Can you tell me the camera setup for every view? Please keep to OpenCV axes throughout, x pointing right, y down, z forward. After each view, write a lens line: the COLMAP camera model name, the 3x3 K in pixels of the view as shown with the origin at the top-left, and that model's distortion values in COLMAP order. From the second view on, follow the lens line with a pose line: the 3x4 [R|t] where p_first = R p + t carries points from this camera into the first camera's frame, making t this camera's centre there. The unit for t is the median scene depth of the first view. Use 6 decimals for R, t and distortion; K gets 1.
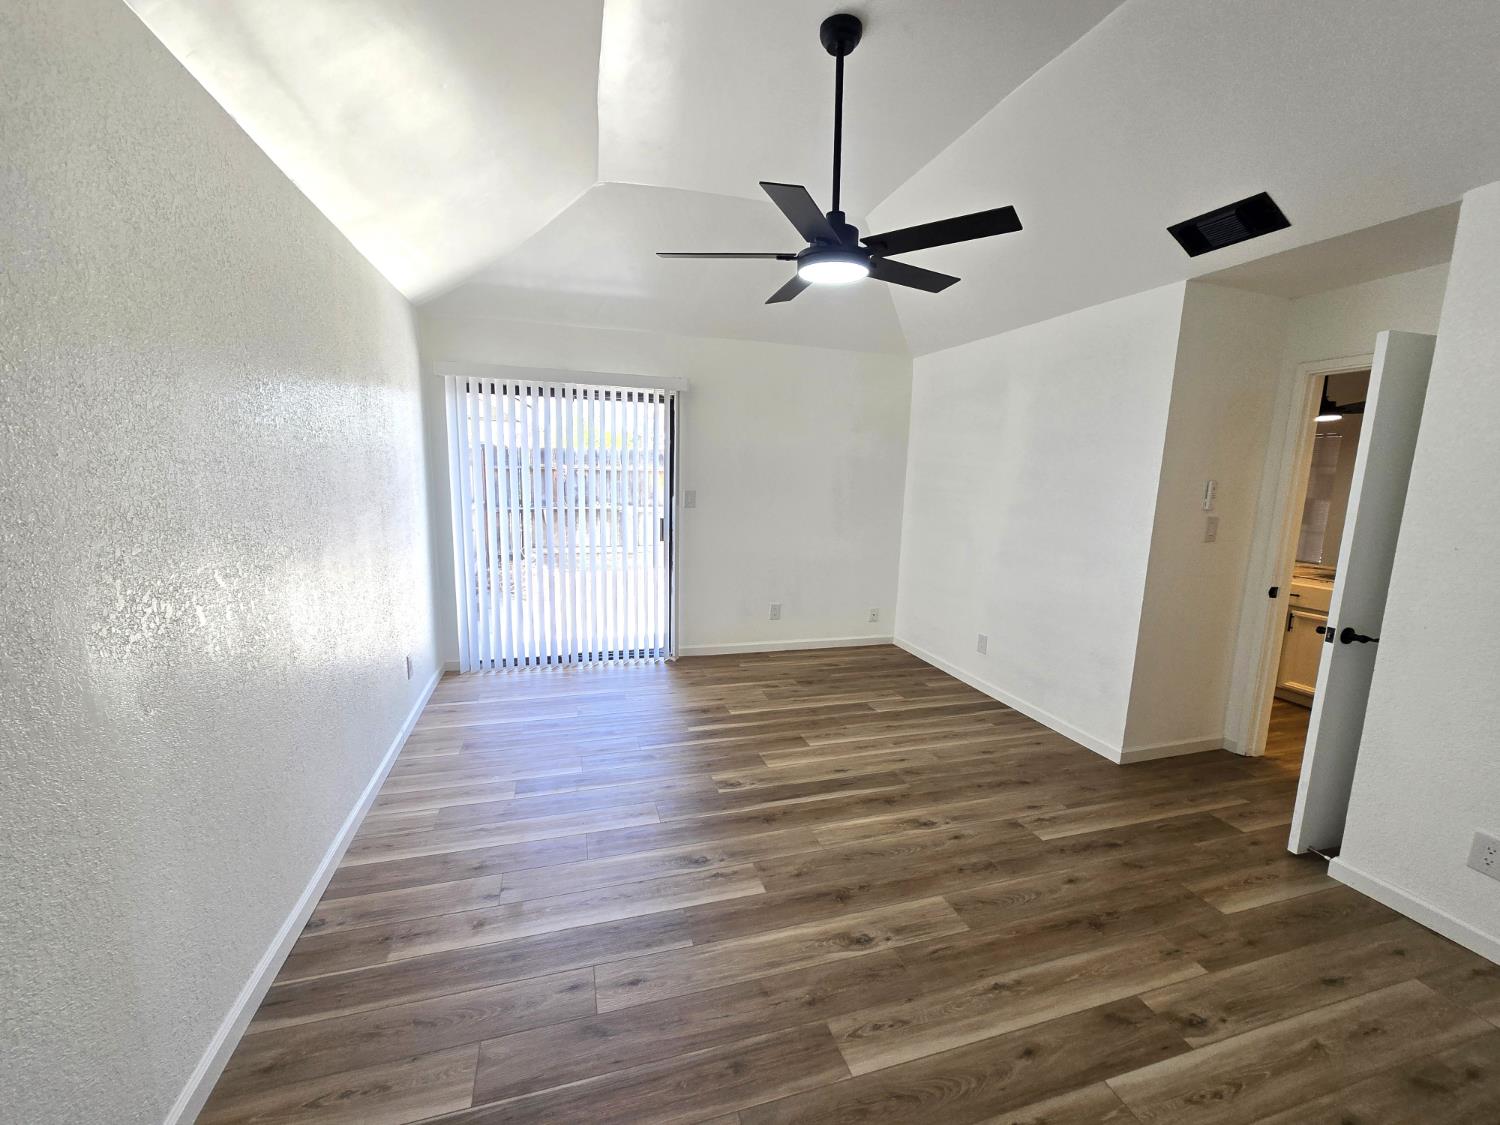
lens RADIAL K [[615.5, 0, 752.2], [0, 615.5, 569.3], [0, 0, 1]] dist [-0.000912, 0.000176]
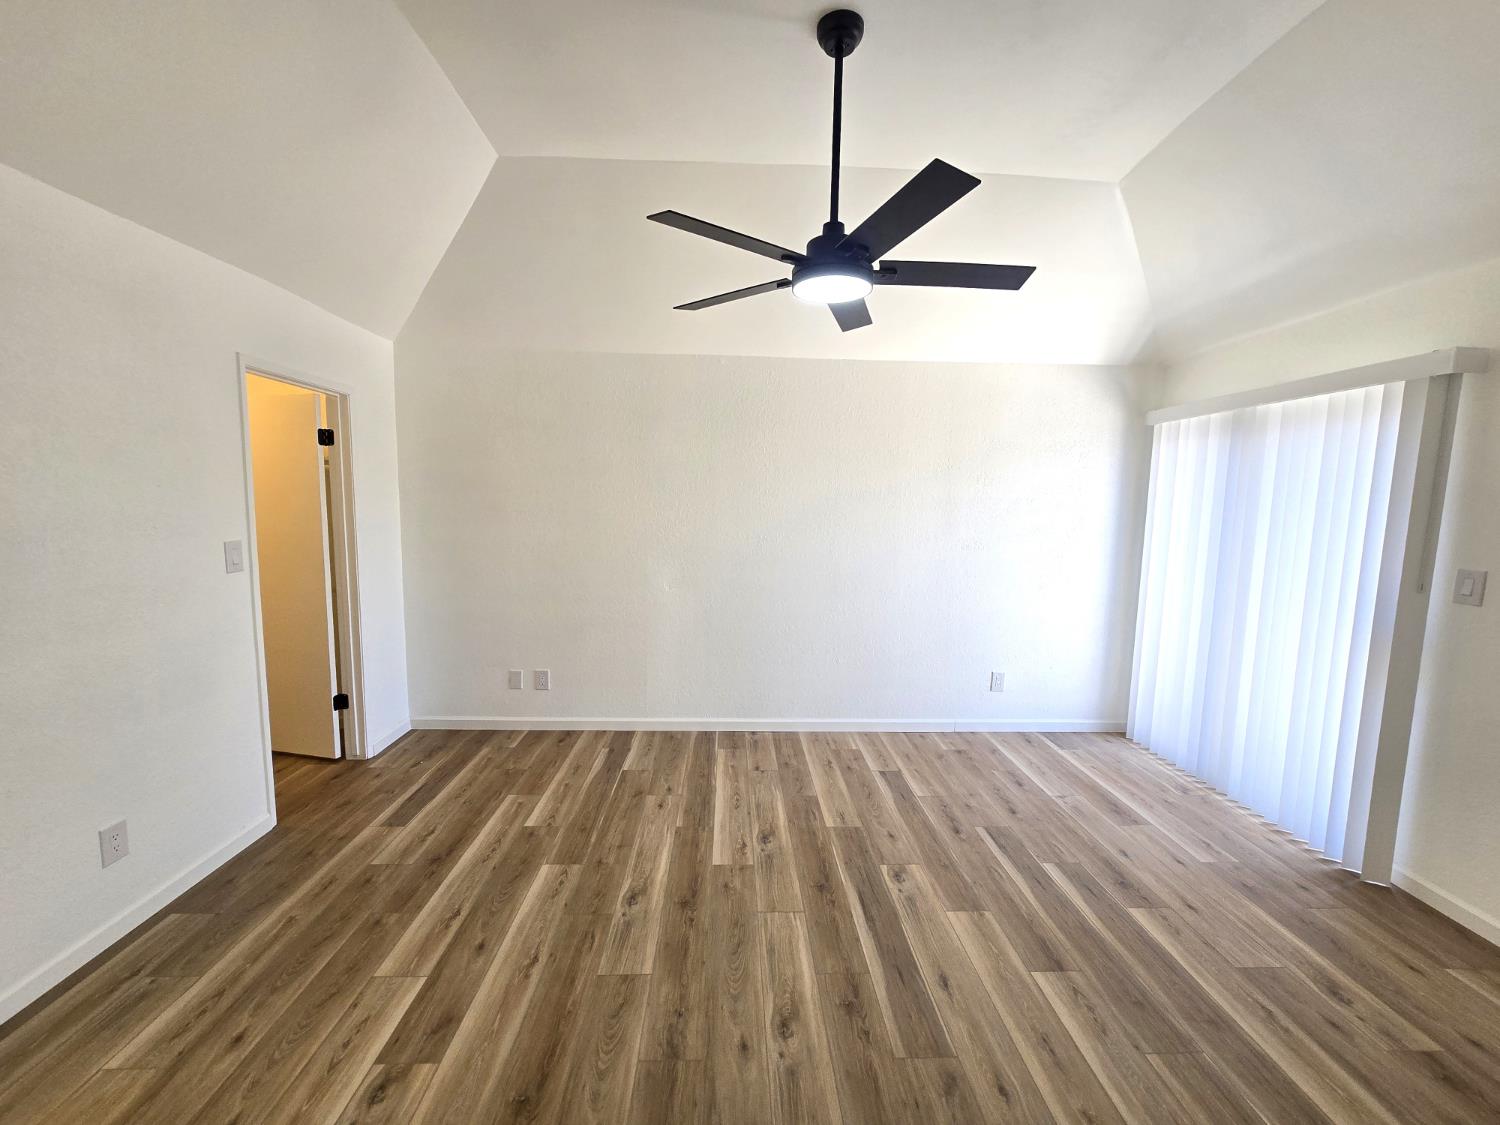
lens RADIAL K [[615.5, 0, 752.2], [0, 615.5, 569.3], [0, 0, 1]] dist [-0.000912, 0.000176]
pose [[-0.256951, 0.076150, -0.963420, 0.995728], [-0.180949, 0.975470, 0.125363, -0.169046], [0.949333, 0.206542, -0.236869, 1.126408]]
